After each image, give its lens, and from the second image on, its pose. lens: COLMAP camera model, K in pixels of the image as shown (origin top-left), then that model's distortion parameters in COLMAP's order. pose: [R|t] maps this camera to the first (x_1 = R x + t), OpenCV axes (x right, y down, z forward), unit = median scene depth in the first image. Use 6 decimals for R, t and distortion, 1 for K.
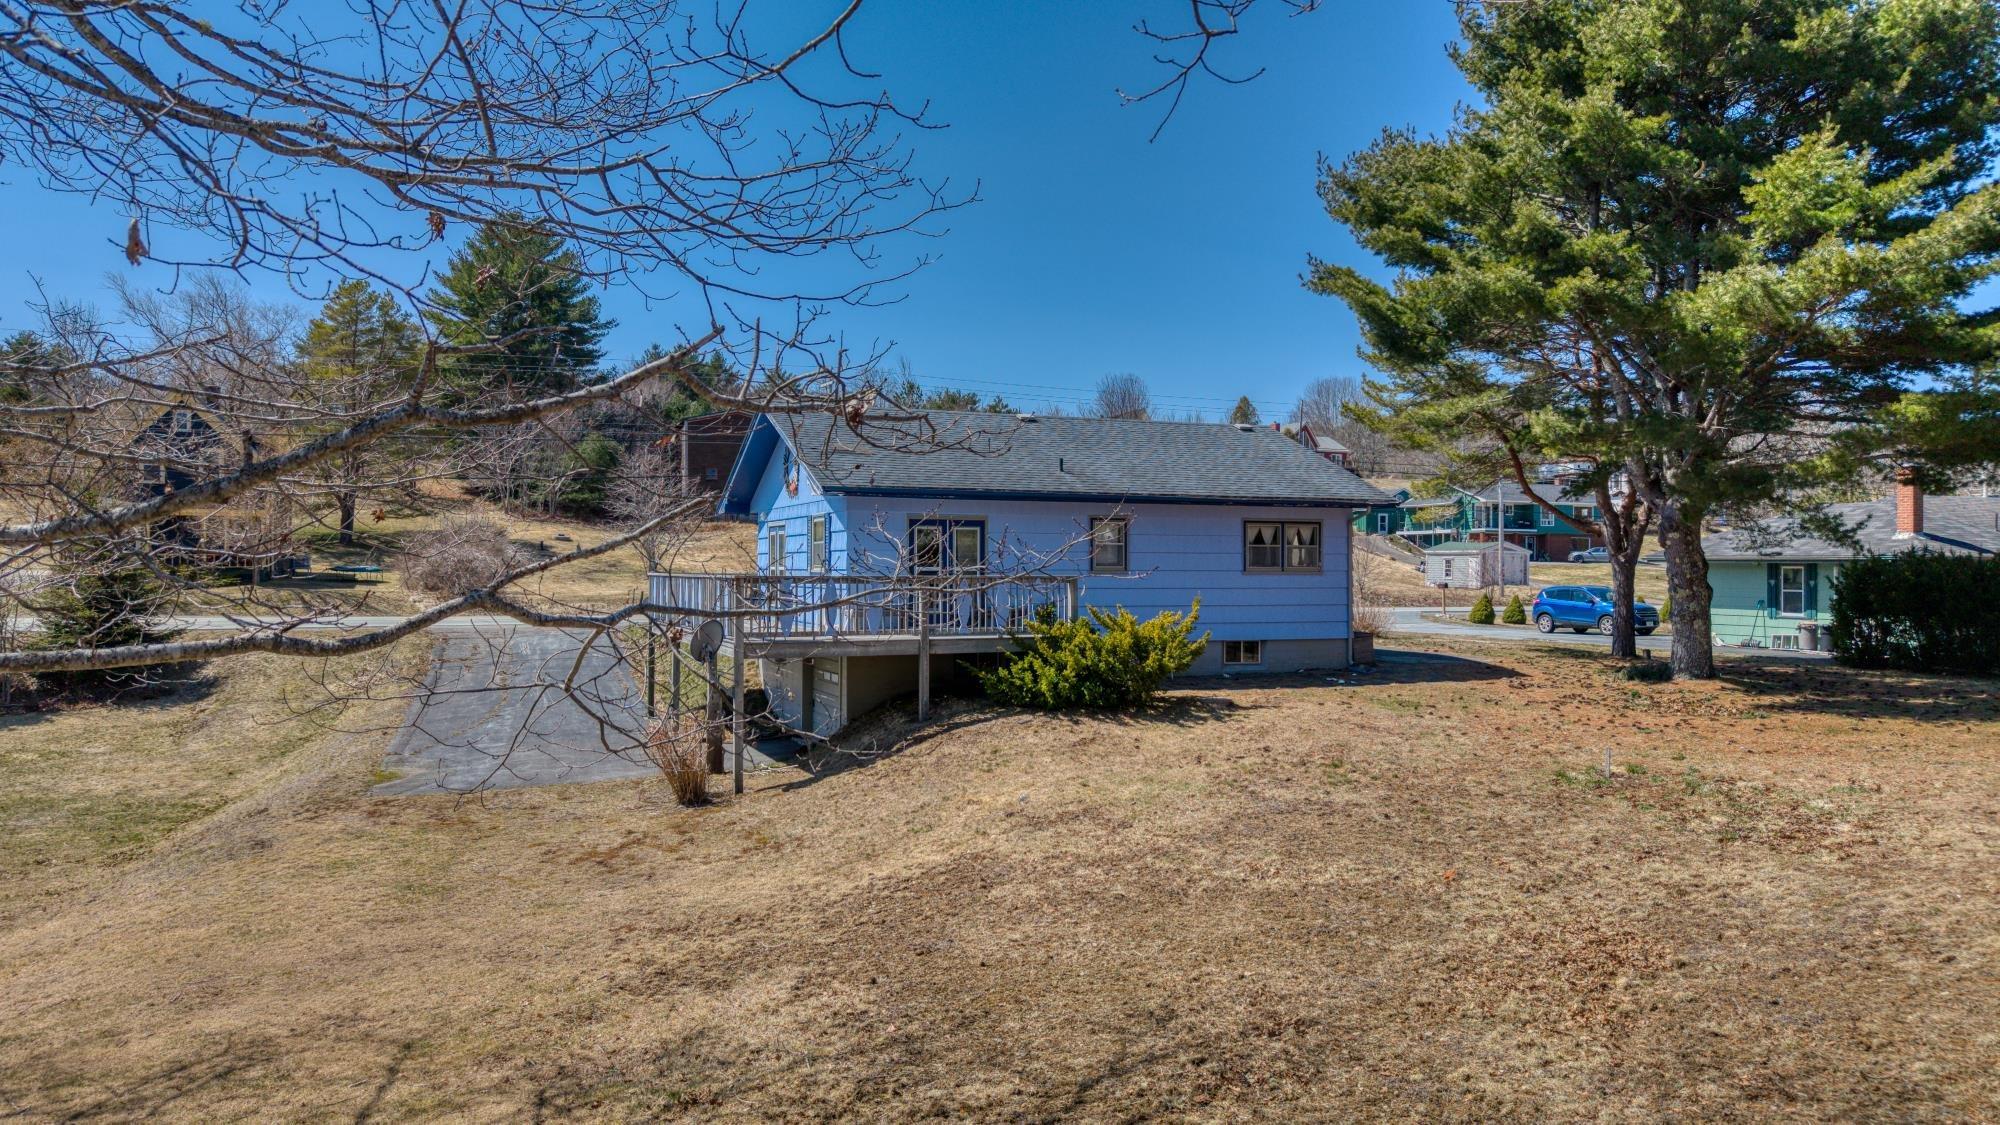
lens RADIAL K [[1319.2, 0, 1000.0], [0, 1319.2, 562.5], [0, 0, 1]] dist [0.030425, 0.000588]
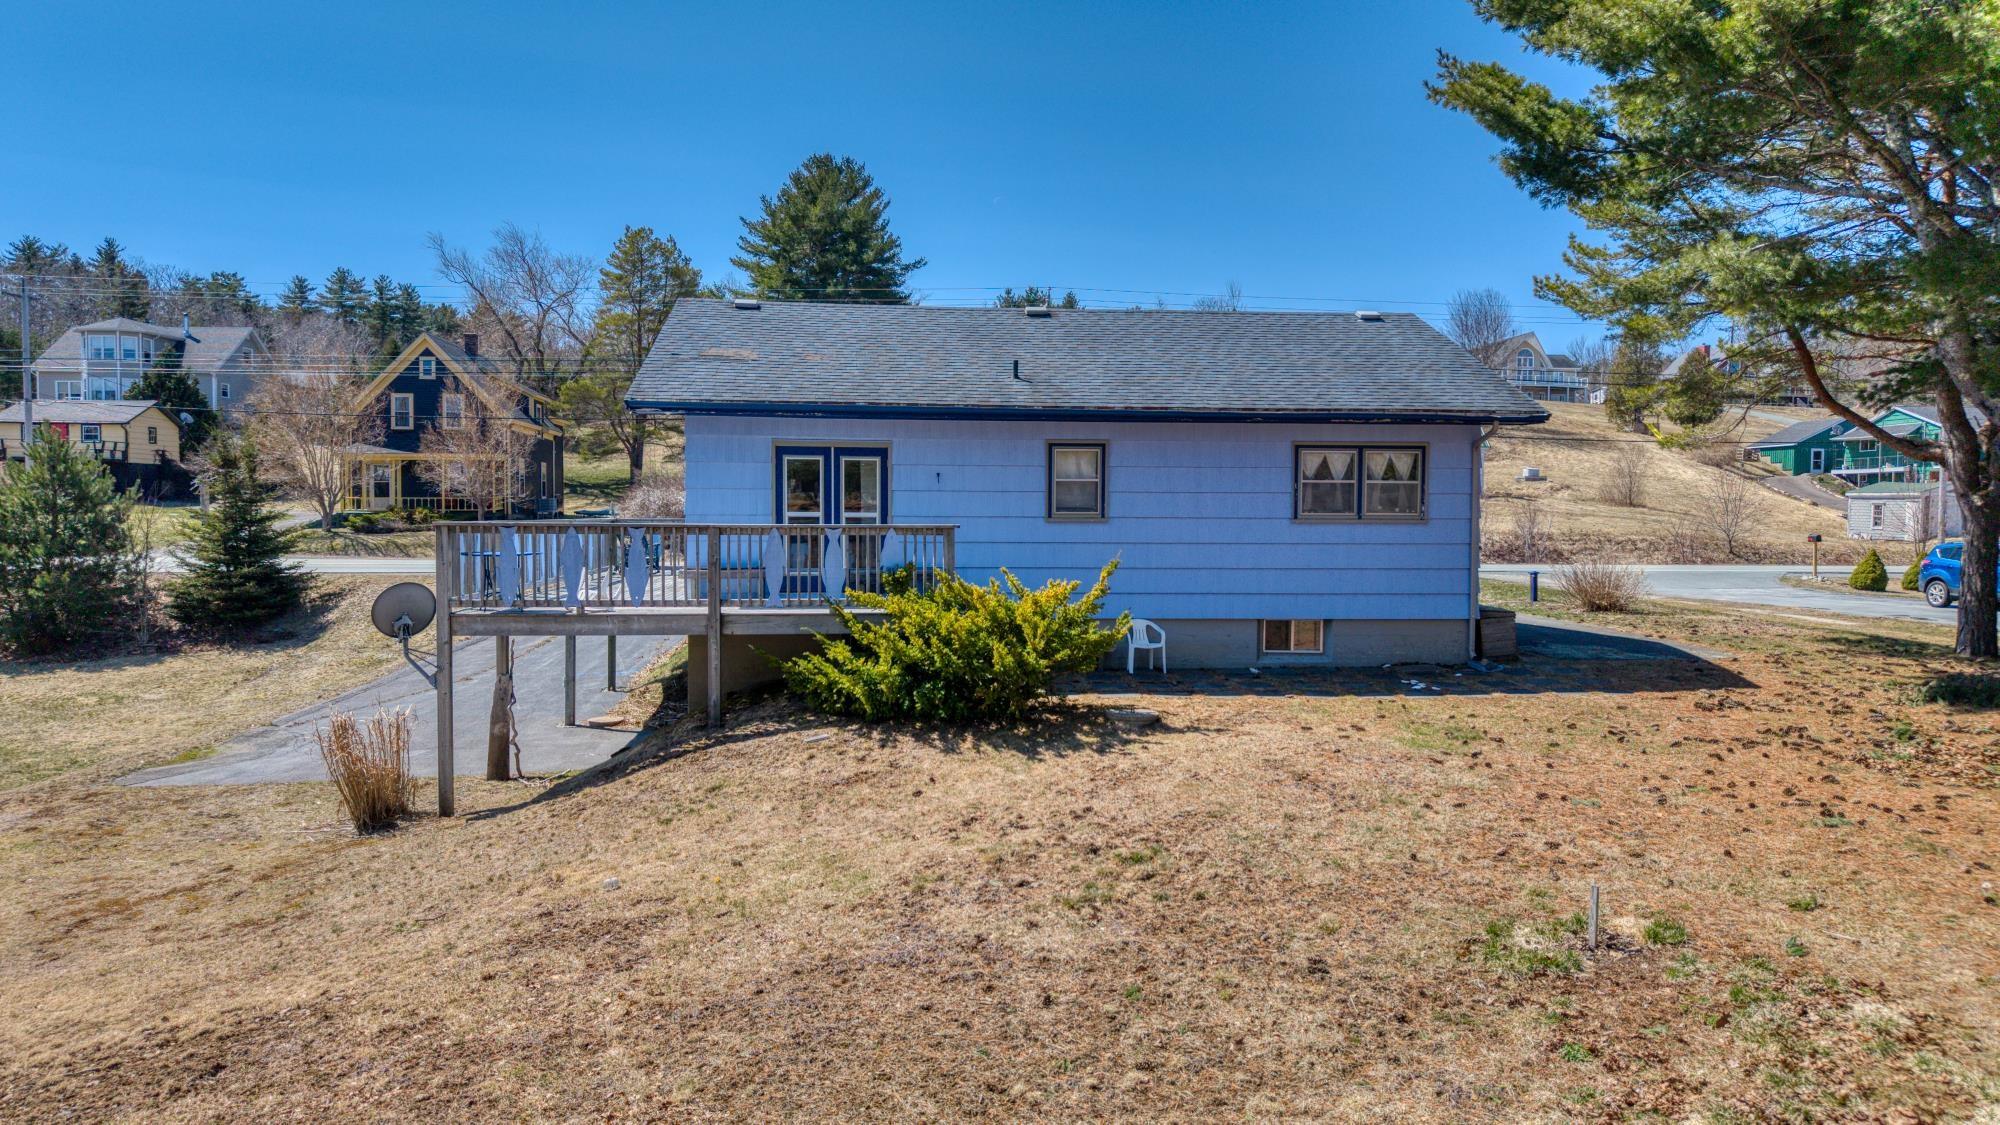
lens RADIAL K [[1337.7, 0, 1000.0], [0, 1337.7, 562.5], [0, 0, 1]] dist [0.047117, -0.001440]
pose [[0.960381, 0.012766, -0.278398, 0.230504], [-0.001529, 0.999177, 0.040546, 0.001229], [0.278687, -0.038514, 0.959610, 0.281691]]
